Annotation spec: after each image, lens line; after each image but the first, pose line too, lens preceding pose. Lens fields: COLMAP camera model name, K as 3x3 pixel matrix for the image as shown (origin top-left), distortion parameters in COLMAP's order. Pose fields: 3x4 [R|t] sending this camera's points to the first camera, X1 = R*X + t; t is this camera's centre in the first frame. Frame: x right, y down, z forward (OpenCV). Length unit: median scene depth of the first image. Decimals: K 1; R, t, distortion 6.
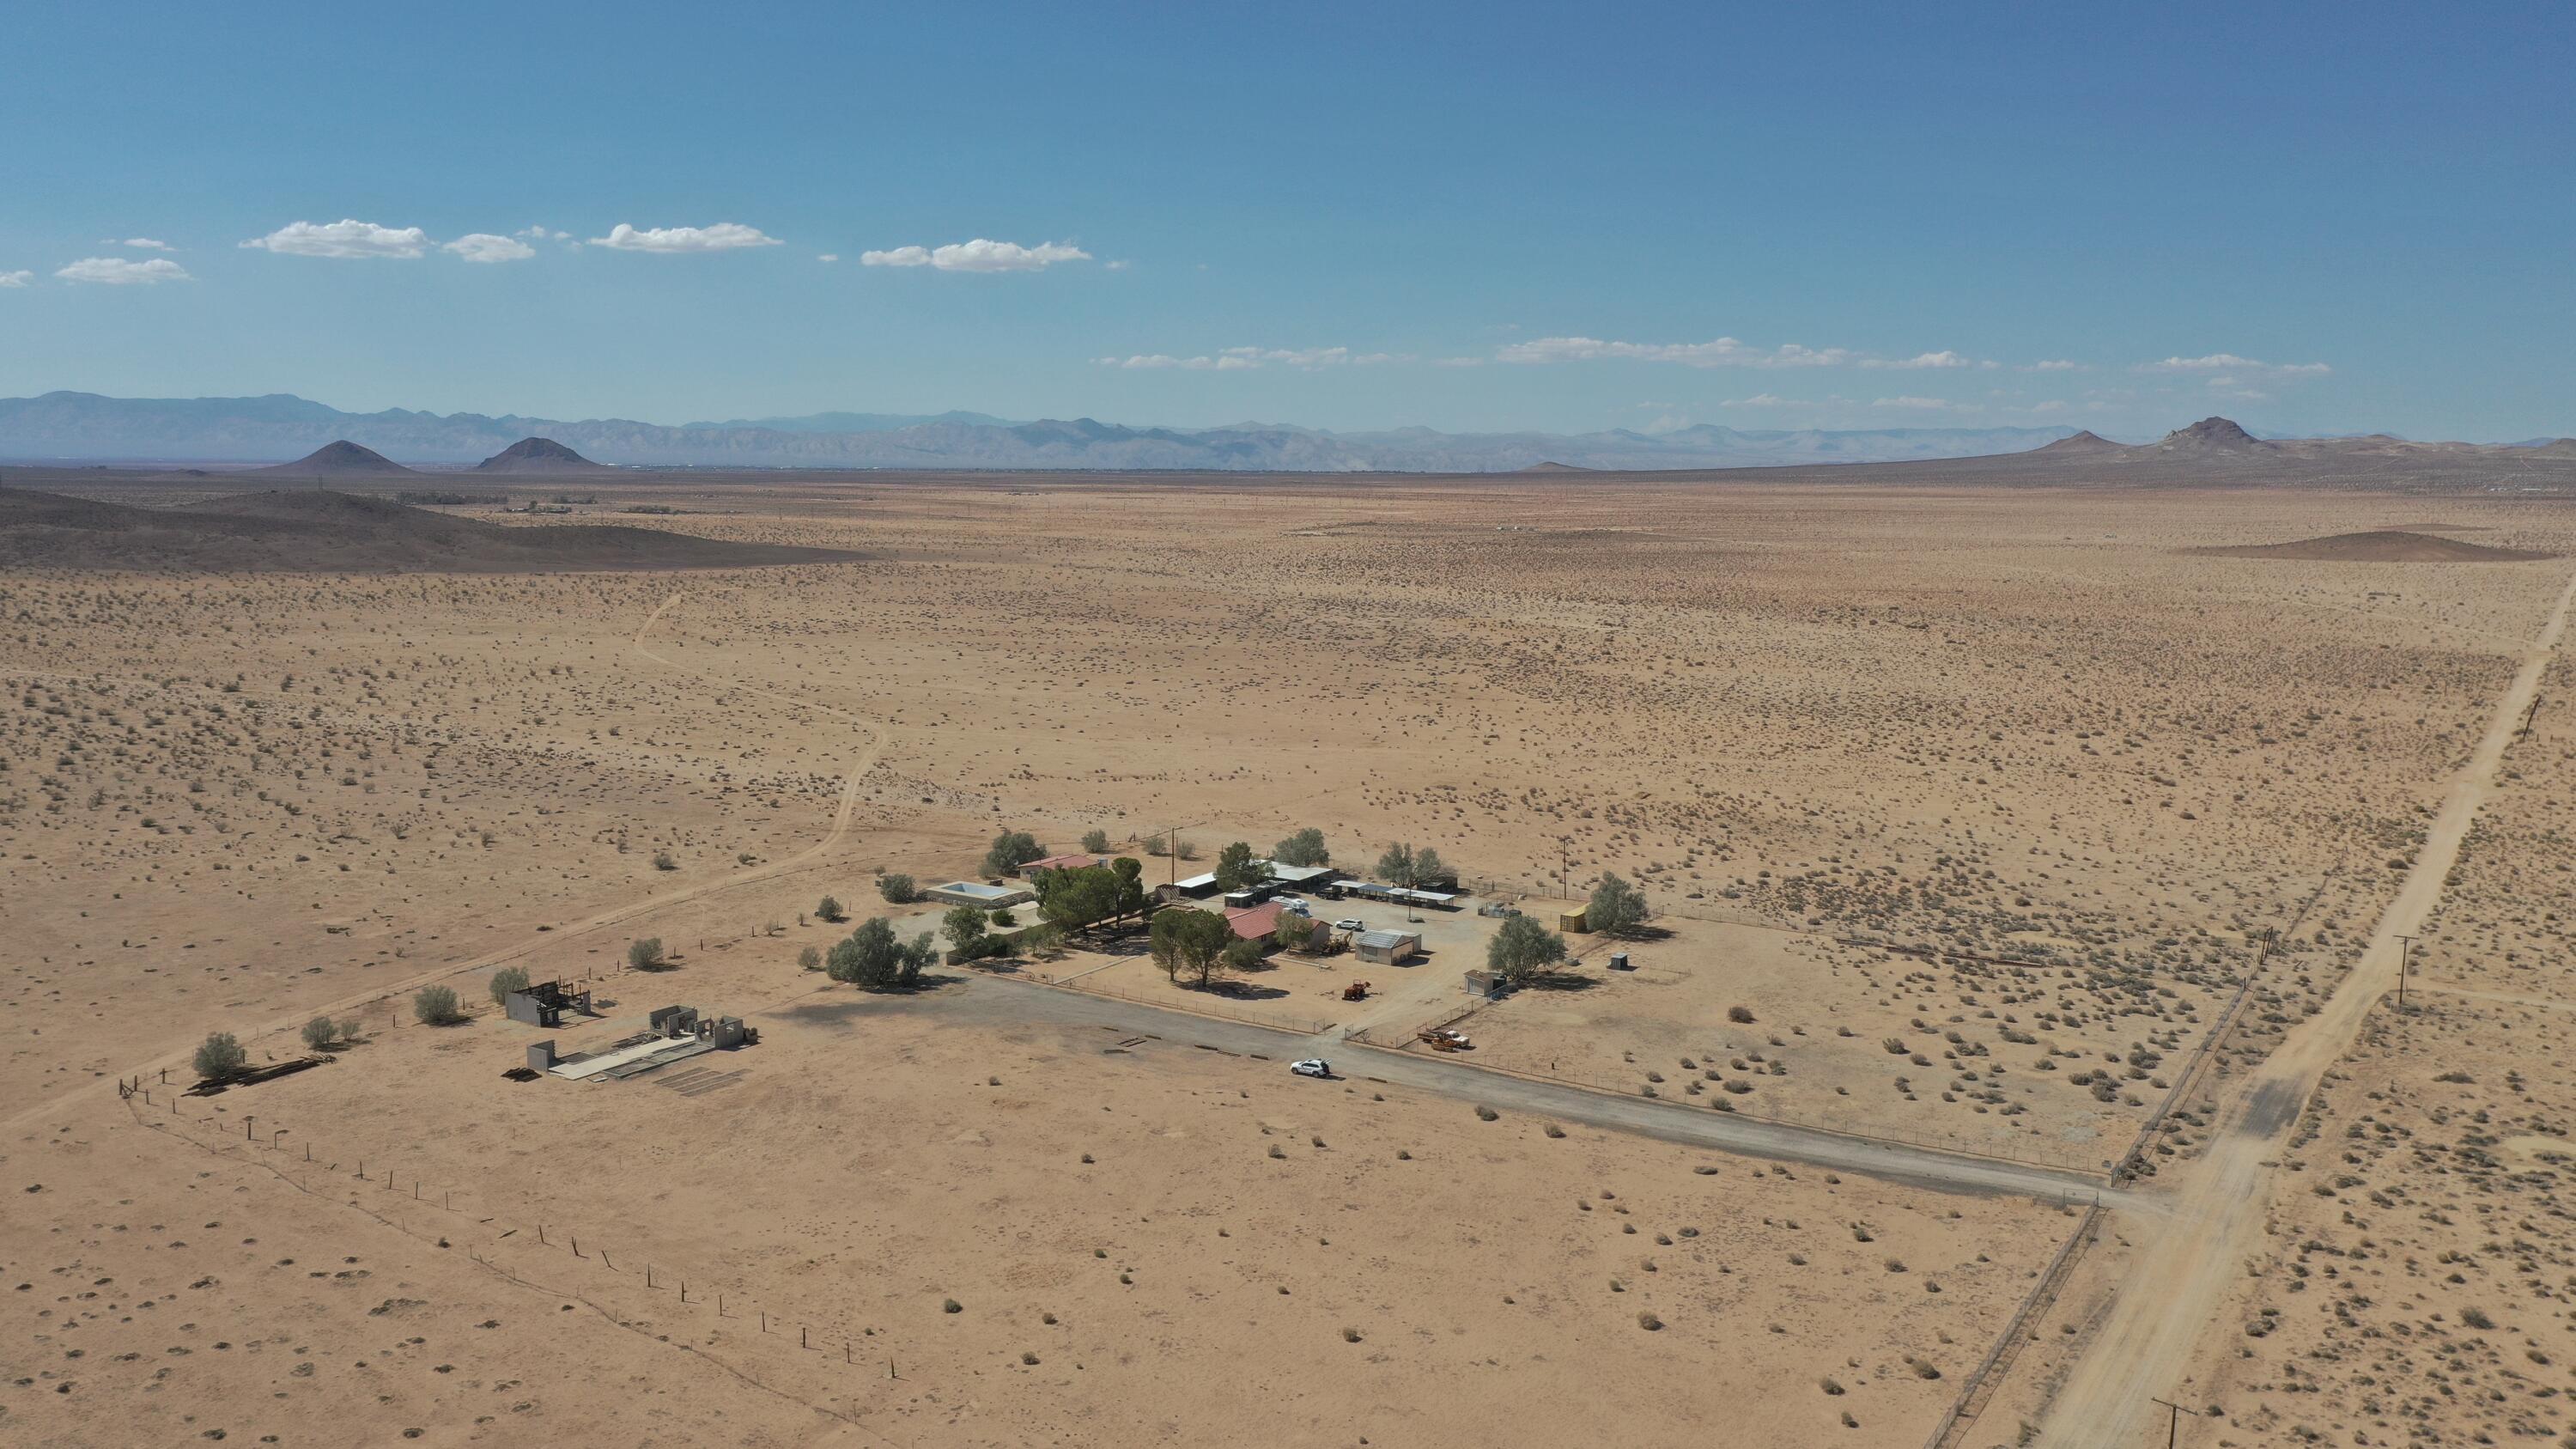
lens RADIAL K [[2022.9, 0, 1284.1], [0, 2022.9, 722.3], [0, 0, 1]] dist [-0.003497, 0.006482]
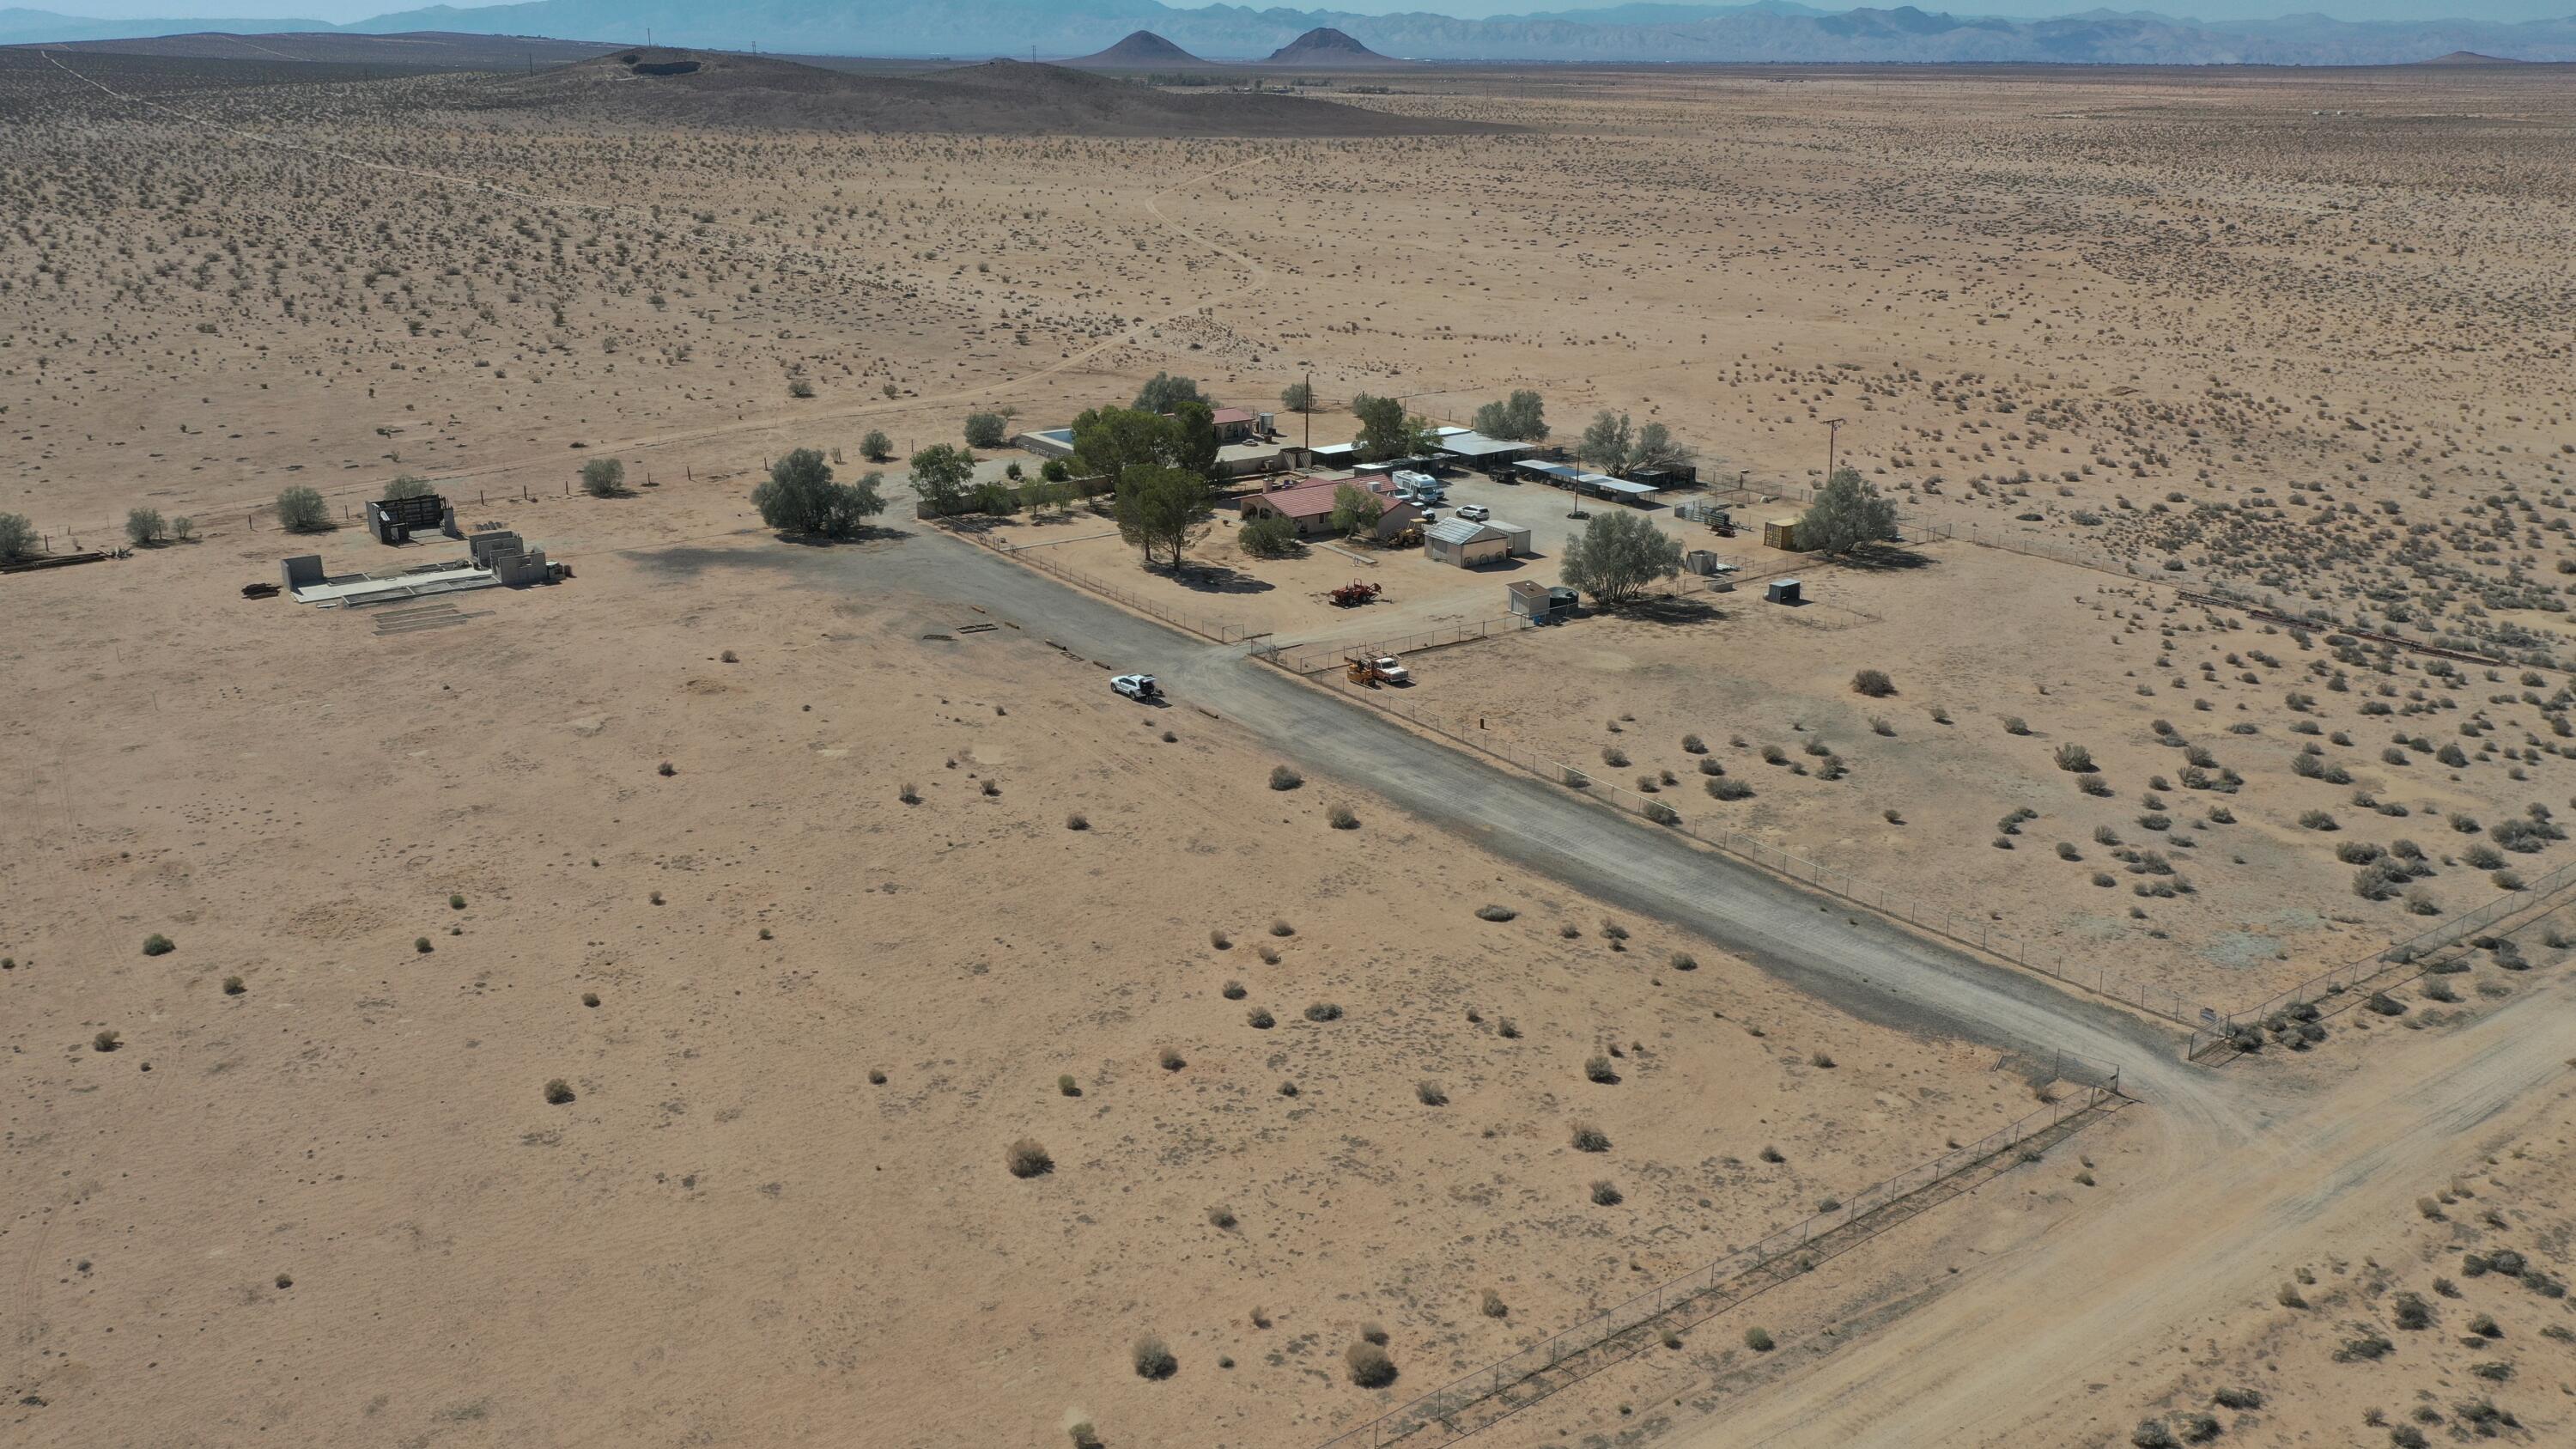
lens RADIAL K [[2016.3, 0, 1283.4], [0, 2016.3, 752.3], [0, 0, 1]] dist [-0.005652, 0.001093]
pose [[0.926736, 0.119708, -0.356132, 0.226679], [-0.045454, 0.976644, 0.210002, 0.032512], [0.372953, -0.178429, 0.910532, 0.277383]]
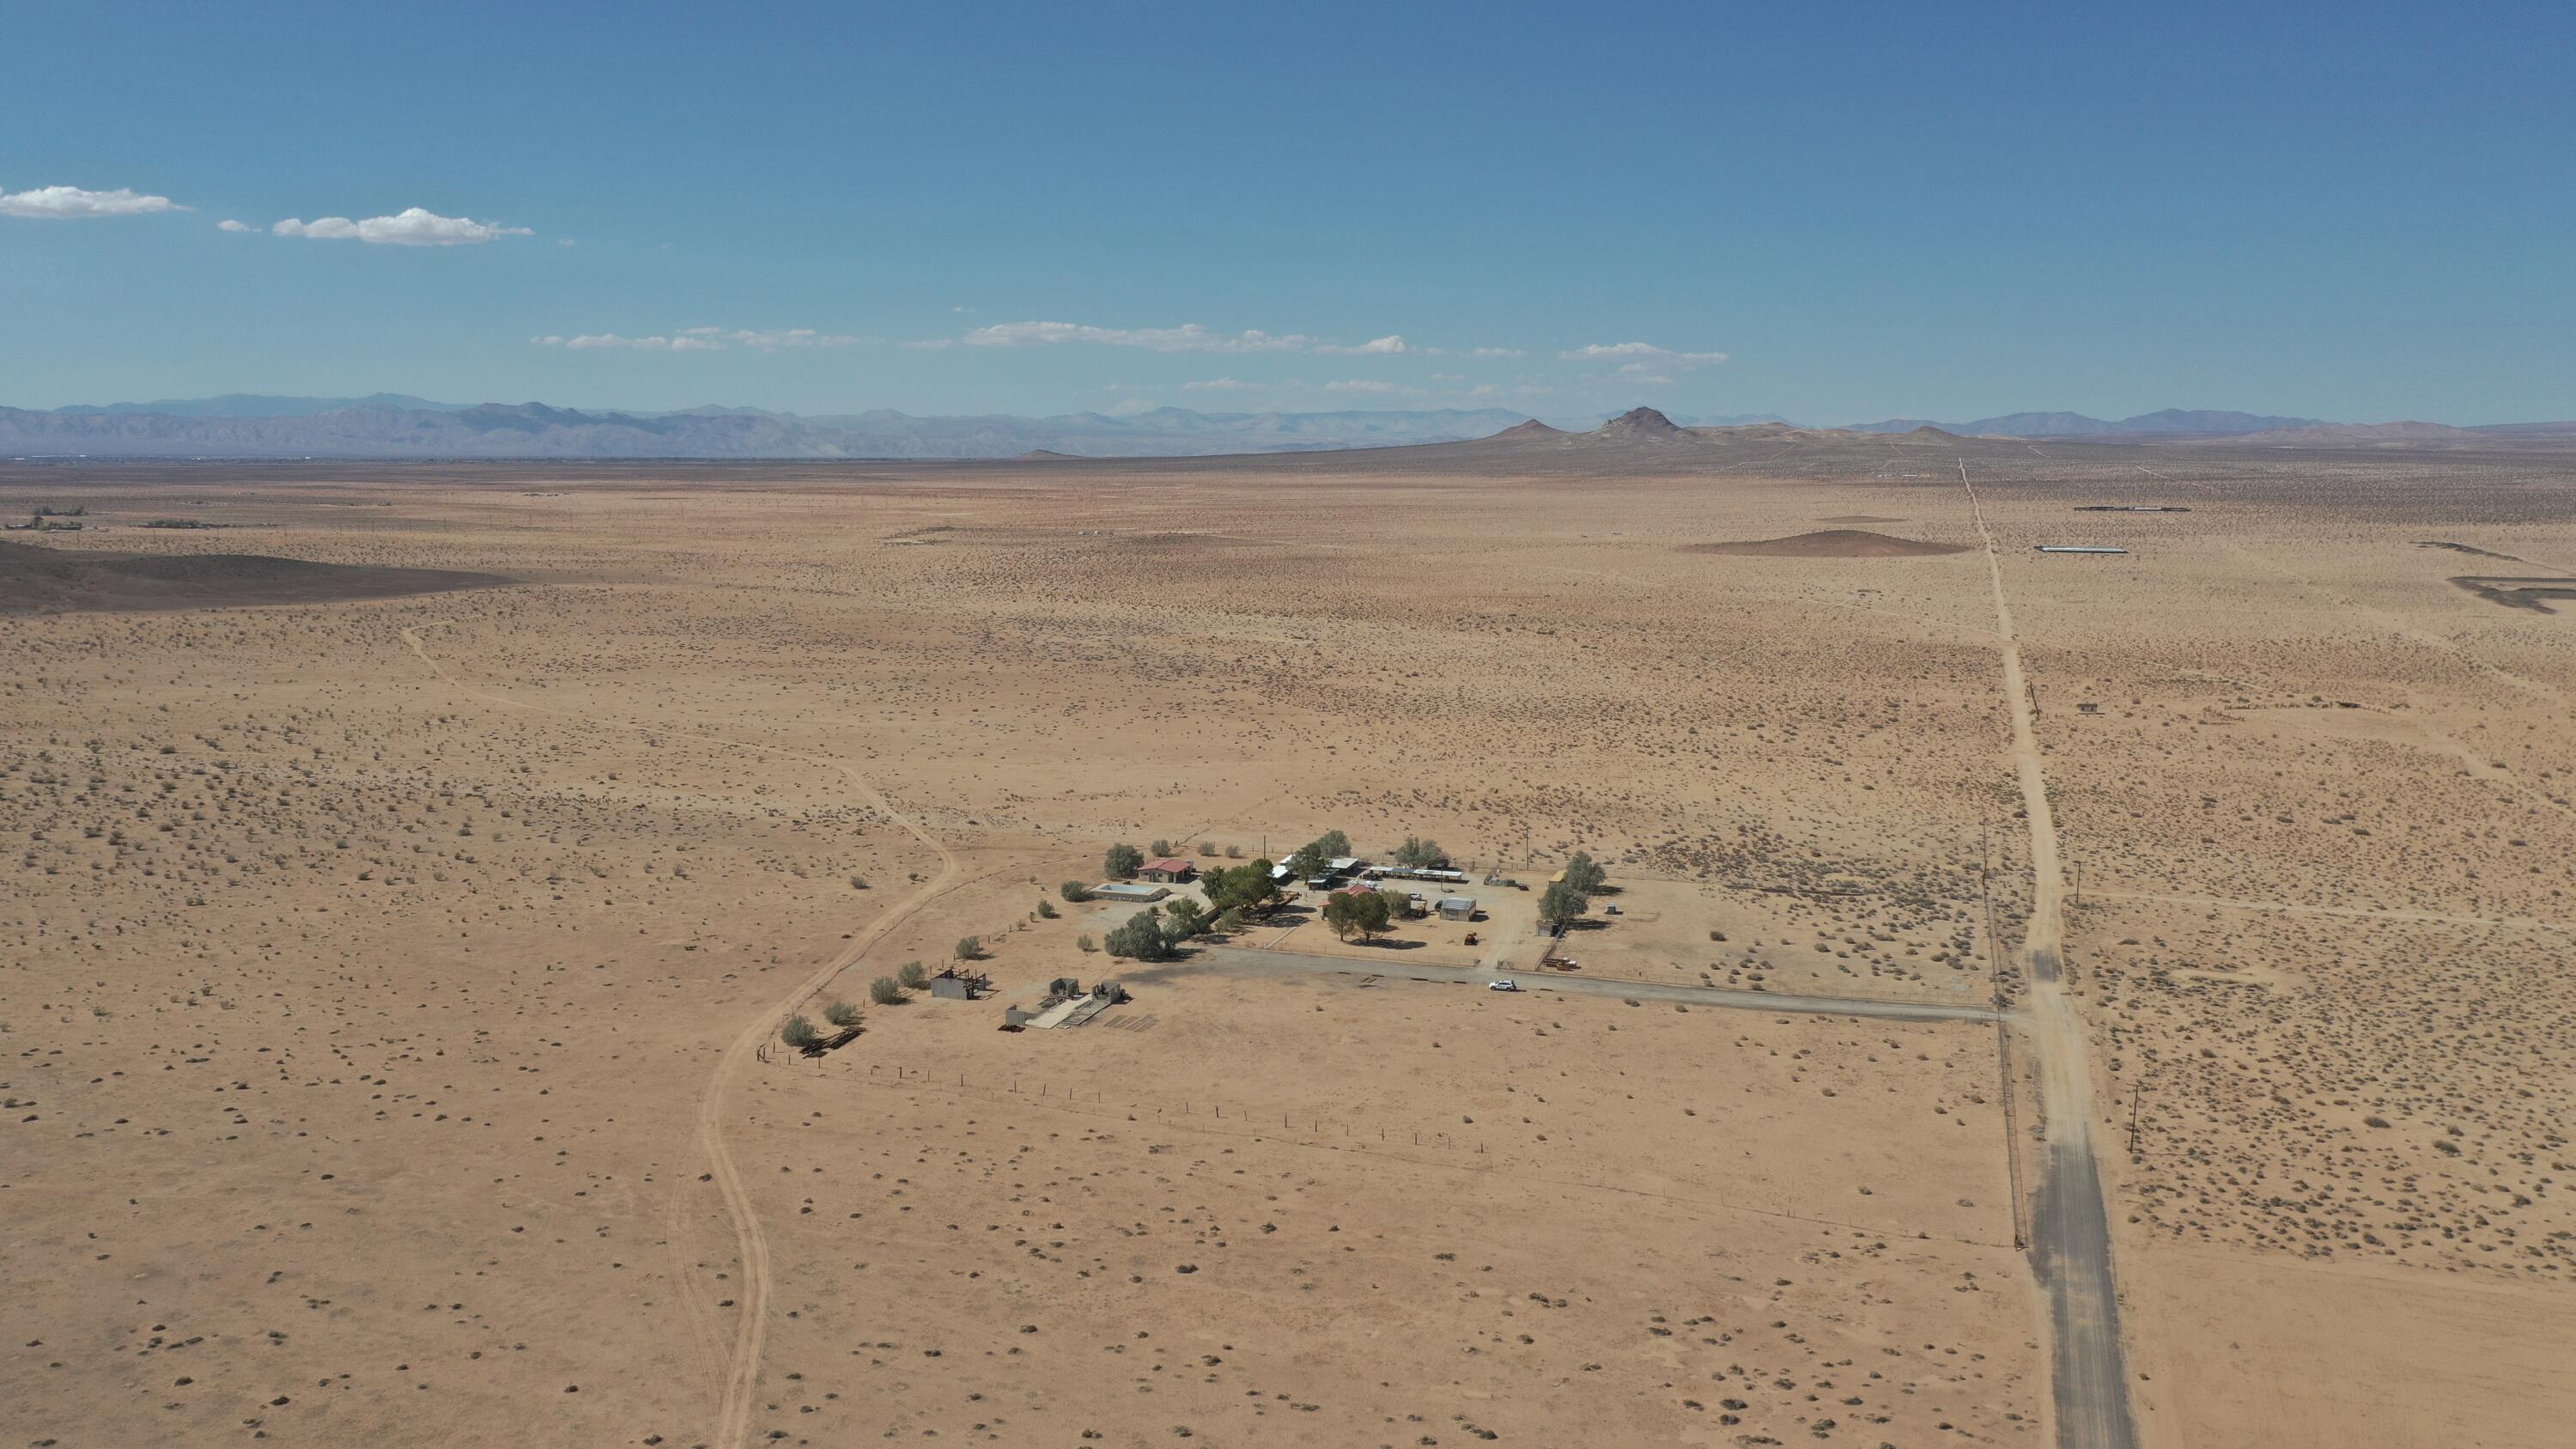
lens RADIAL K [[2016.3, 0, 1283.4], [0, 2016.3, 752.3], [0, 0, 1]] dist [-0.005652, 0.001093]
pose [[0.965497, -0.043791, 0.256704, -0.395186], [0.037416, 0.998859, 0.029667, -0.045218], [-0.257710, -0.019038, 0.966035, -0.334876]]
